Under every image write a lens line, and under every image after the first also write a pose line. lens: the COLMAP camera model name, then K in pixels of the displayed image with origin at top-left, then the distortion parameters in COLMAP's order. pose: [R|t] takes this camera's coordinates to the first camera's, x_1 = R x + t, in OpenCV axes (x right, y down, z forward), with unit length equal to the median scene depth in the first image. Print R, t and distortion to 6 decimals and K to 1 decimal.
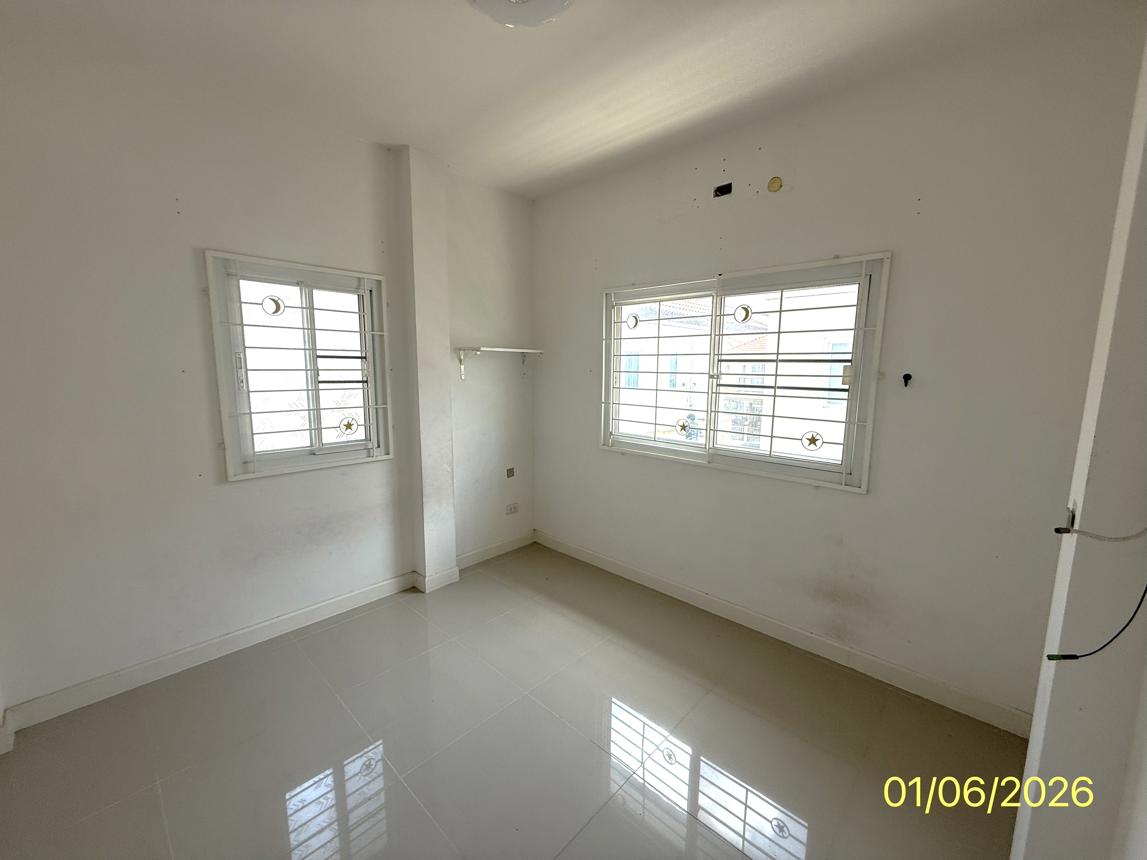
lens RADIAL K [[457.9, 0, 569.8], [0, 457.9, 432.5], [0, 0, 1]] dist [0.000557, 0.000235]
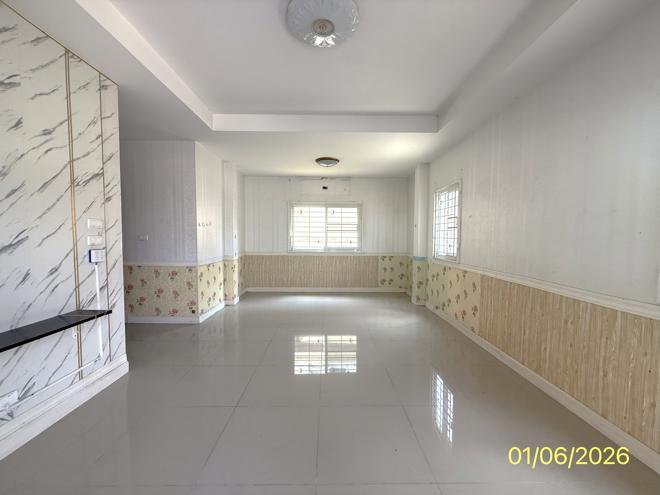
lens RADIAL K [[263.5, 0, 334.1], [0, 263.5, 246.7], [0, 0, 1]] dist [0.000557, 0.000235]
pose [[0.712079, -0.055862, 0.699874, -1.253813], [0.100439, 0.994682, -0.022798, 0.094222], [-0.694878, 0.086528, 0.713903, -0.631960]]
